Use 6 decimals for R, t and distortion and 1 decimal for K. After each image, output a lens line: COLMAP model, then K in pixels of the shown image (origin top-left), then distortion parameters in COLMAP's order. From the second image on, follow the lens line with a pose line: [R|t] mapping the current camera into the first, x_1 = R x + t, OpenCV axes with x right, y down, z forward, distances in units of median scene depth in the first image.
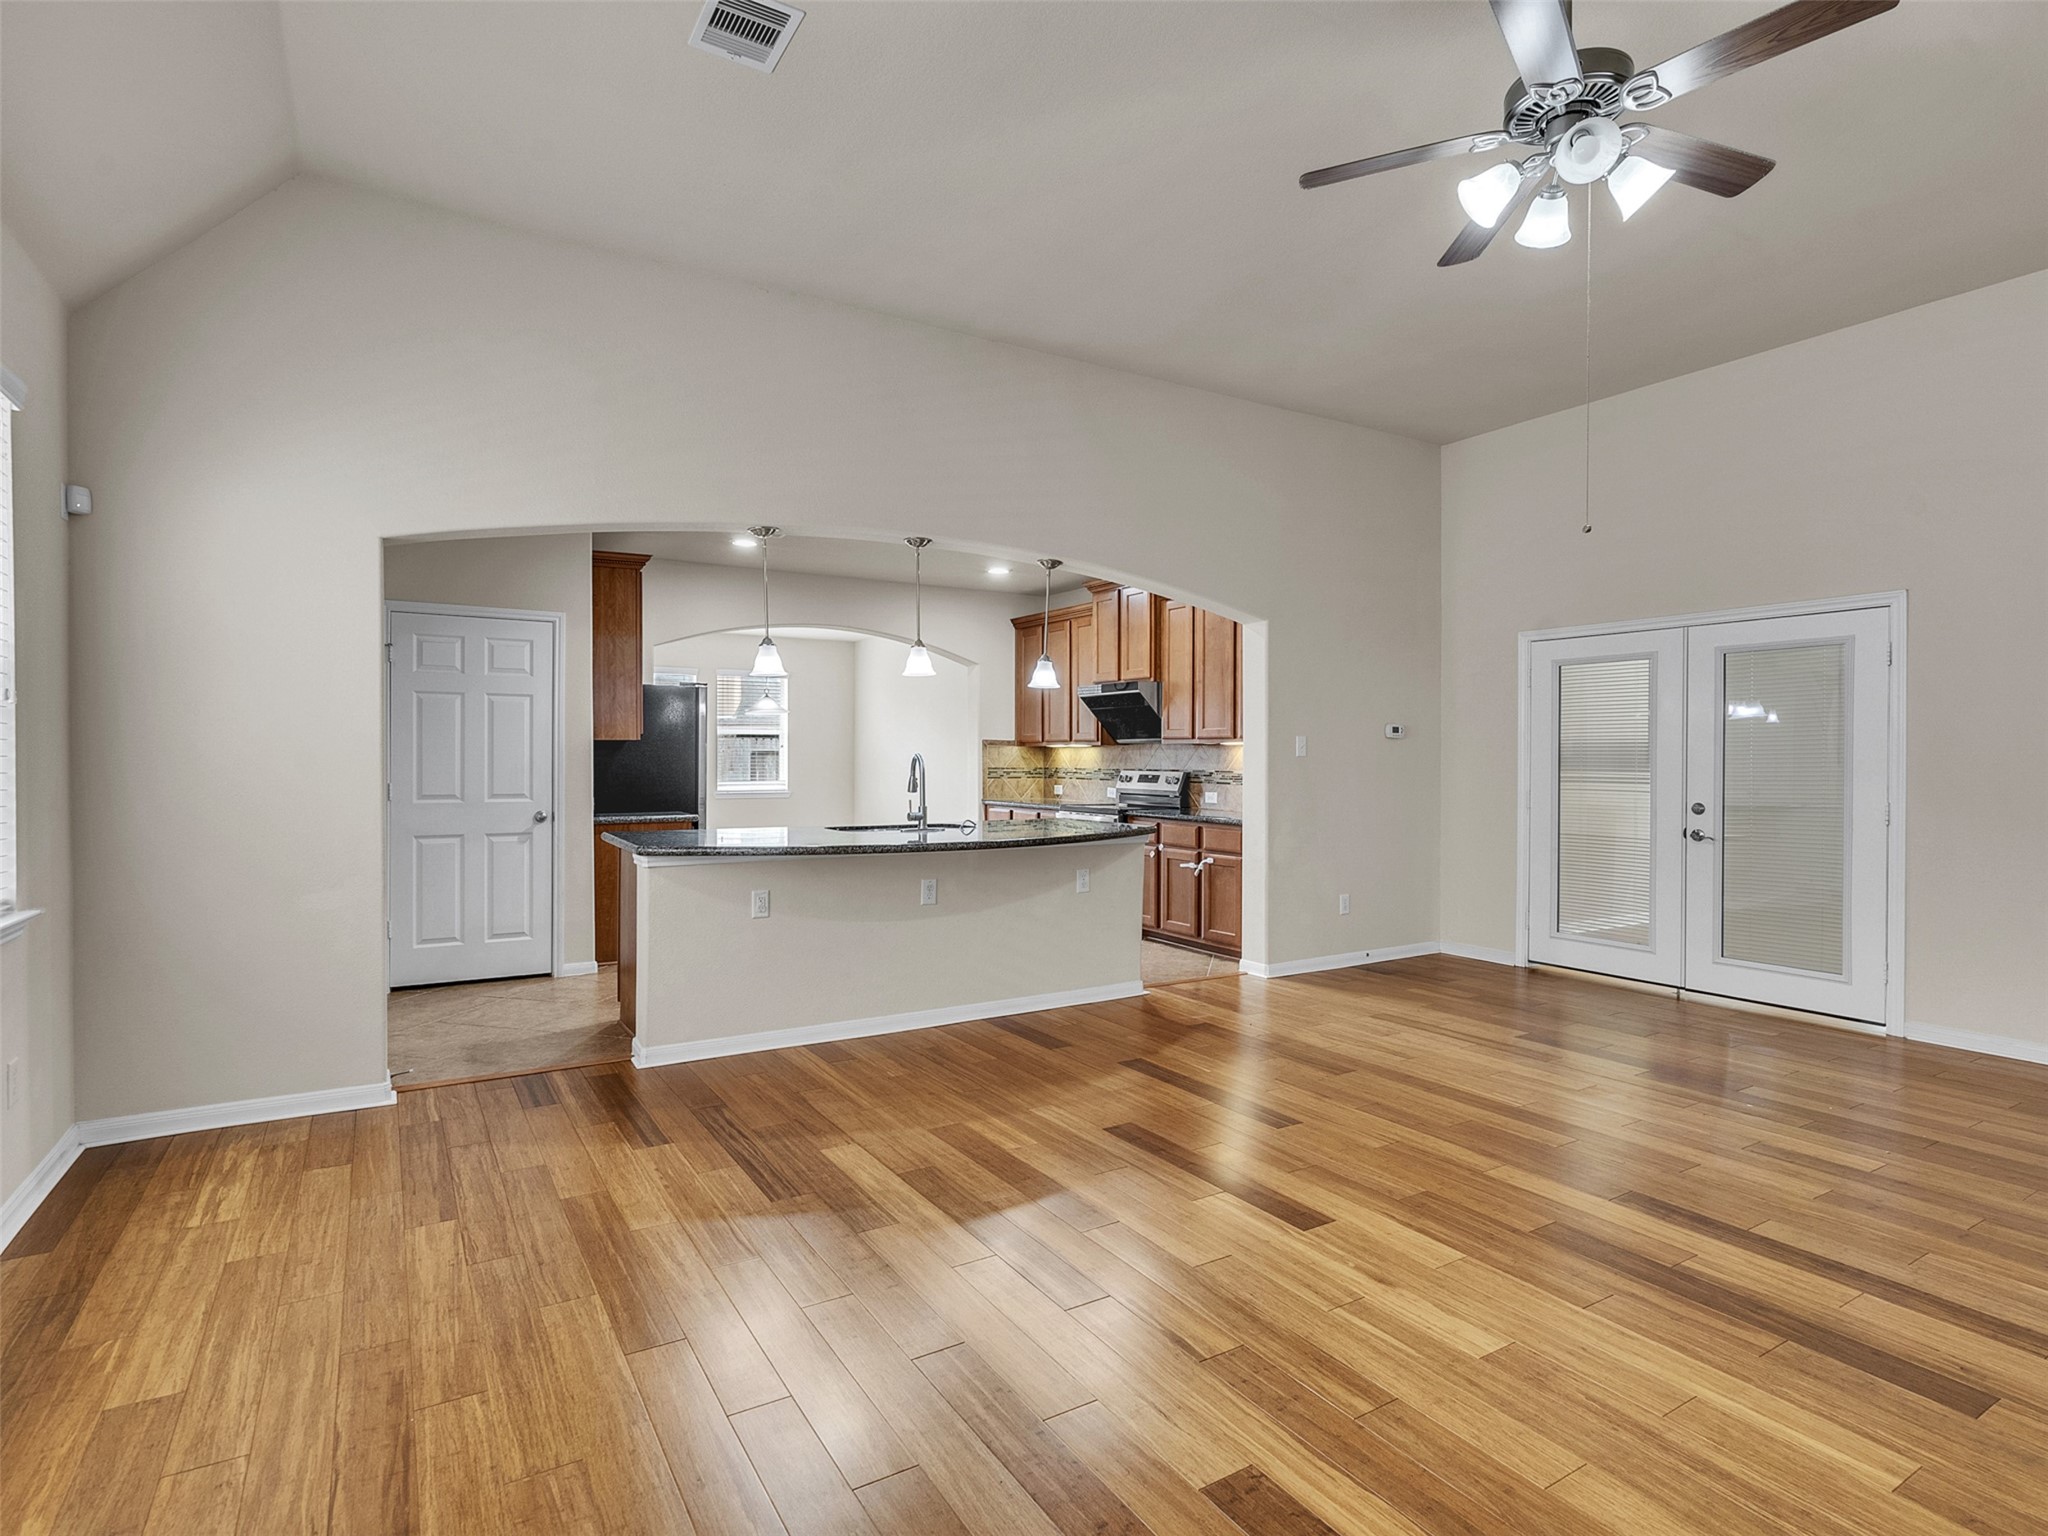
lens RADIAL K [[1046.8, 0, 1001.7], [0, 1046.8, 764.7], [0, 0, 1]] dist [-0.004192, 0.001948]
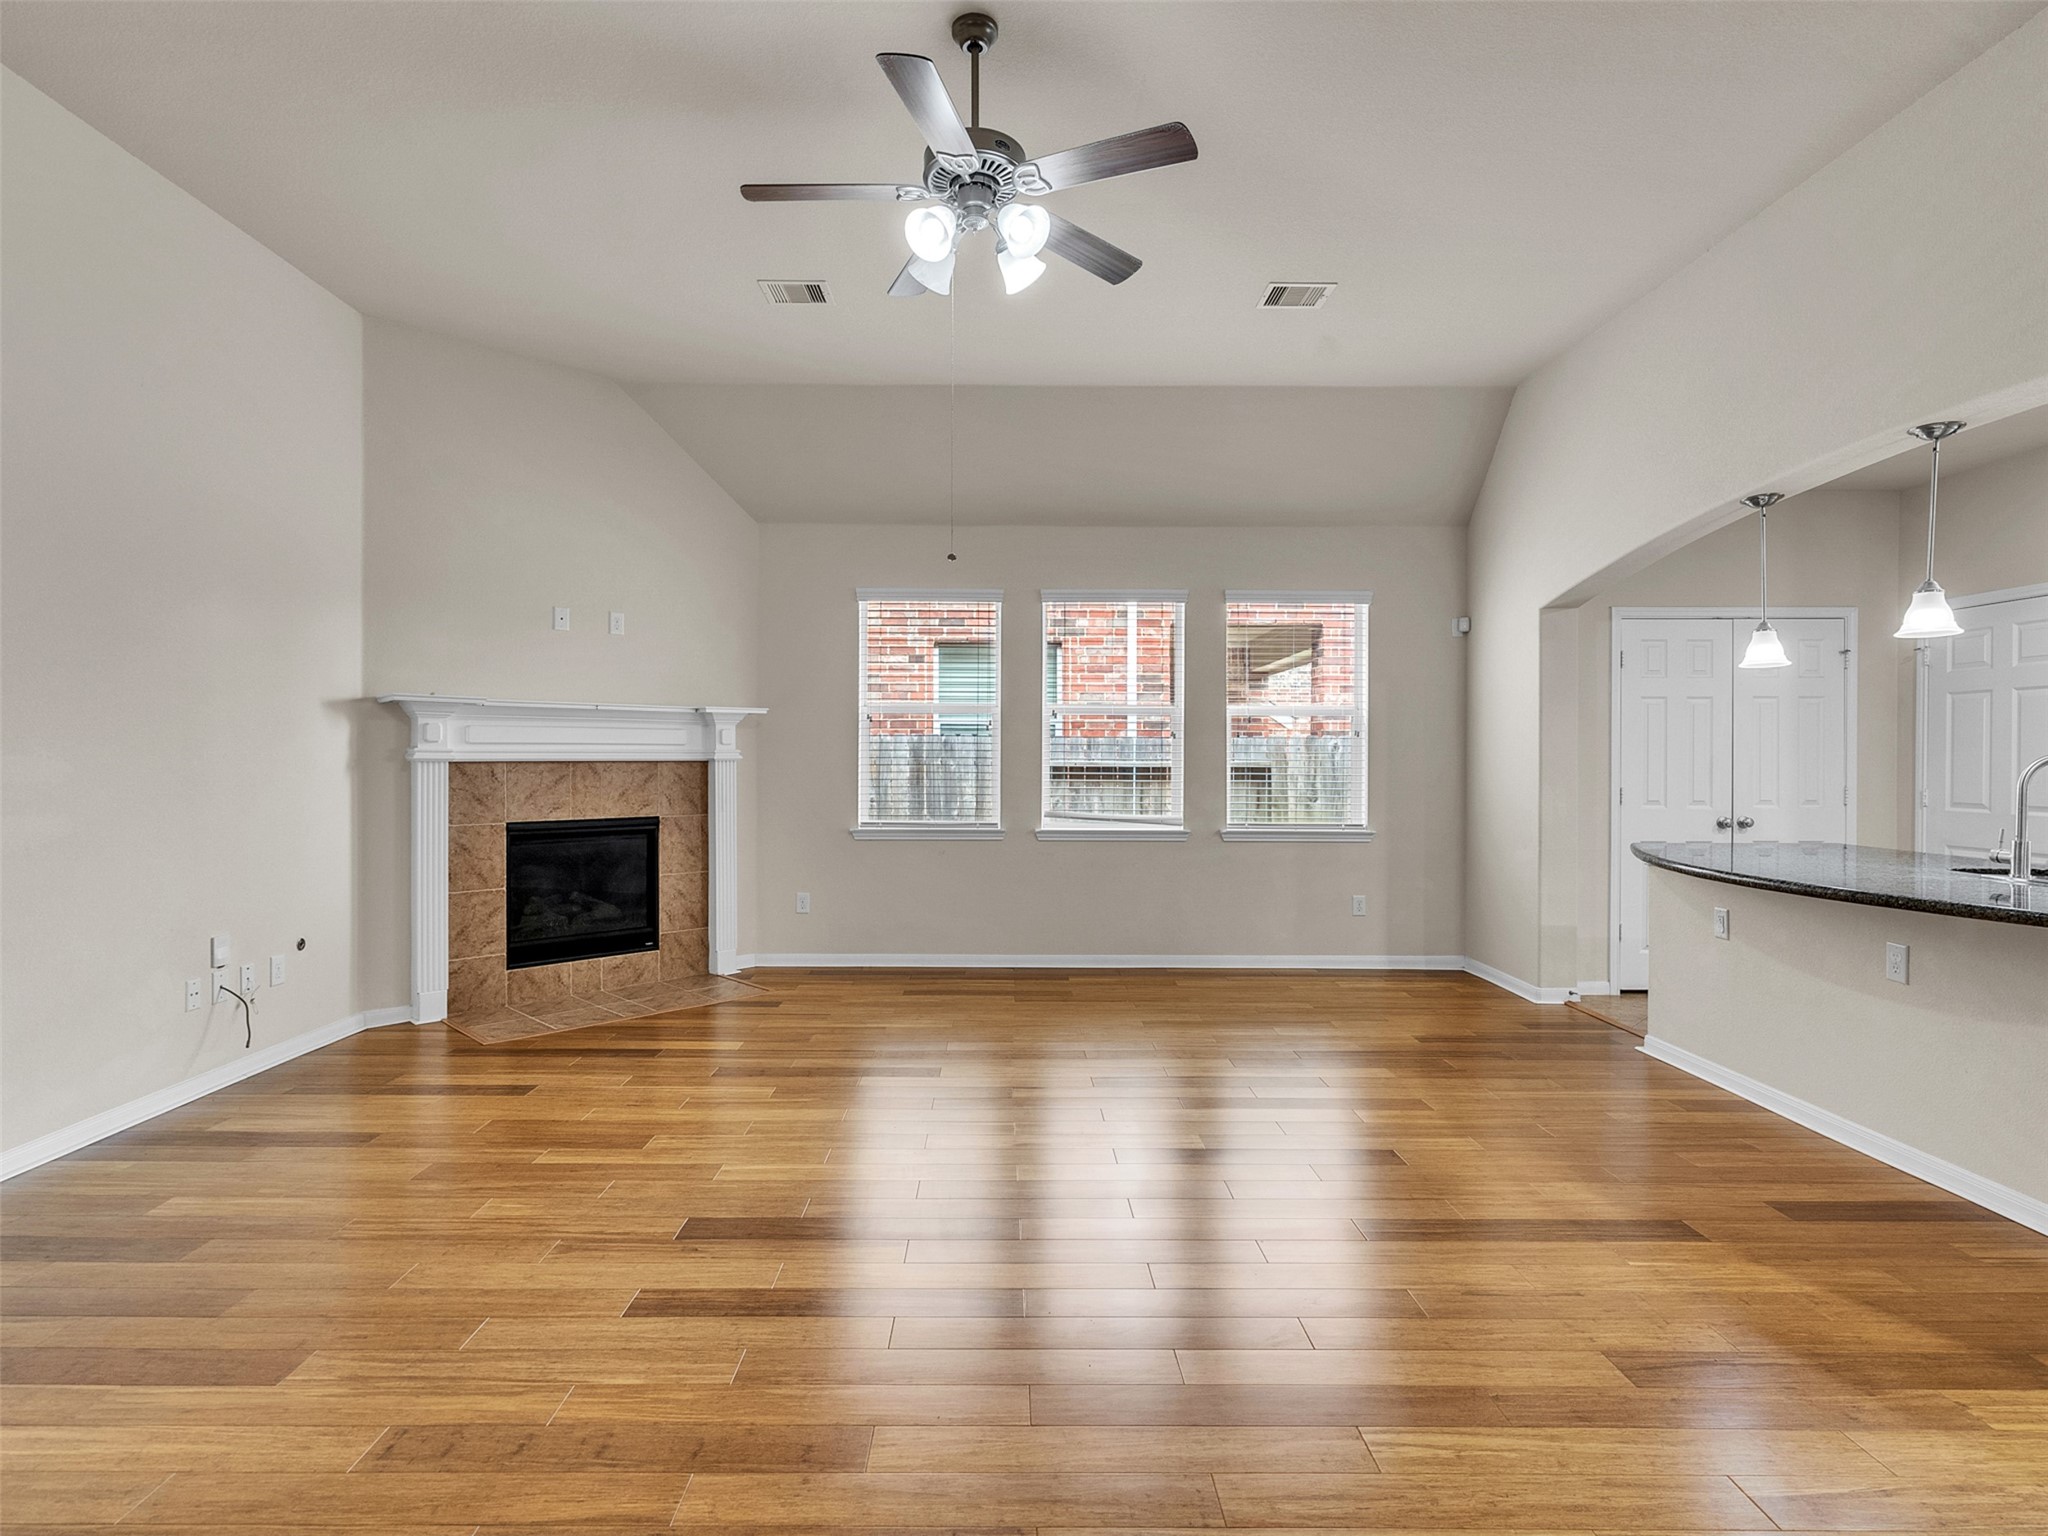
lens RADIAL K [[1046.8, 0, 1001.7], [0, 1046.8, 764.7], [0, 0, 1]] dist [-0.004192, 0.001948]
pose [[-0.512069, 0.000063, -0.858944, 0.823739], [-0.010141, 0.999930, 0.006119, -0.002154], [0.858884, 0.011844, -0.512033, 0.888122]]
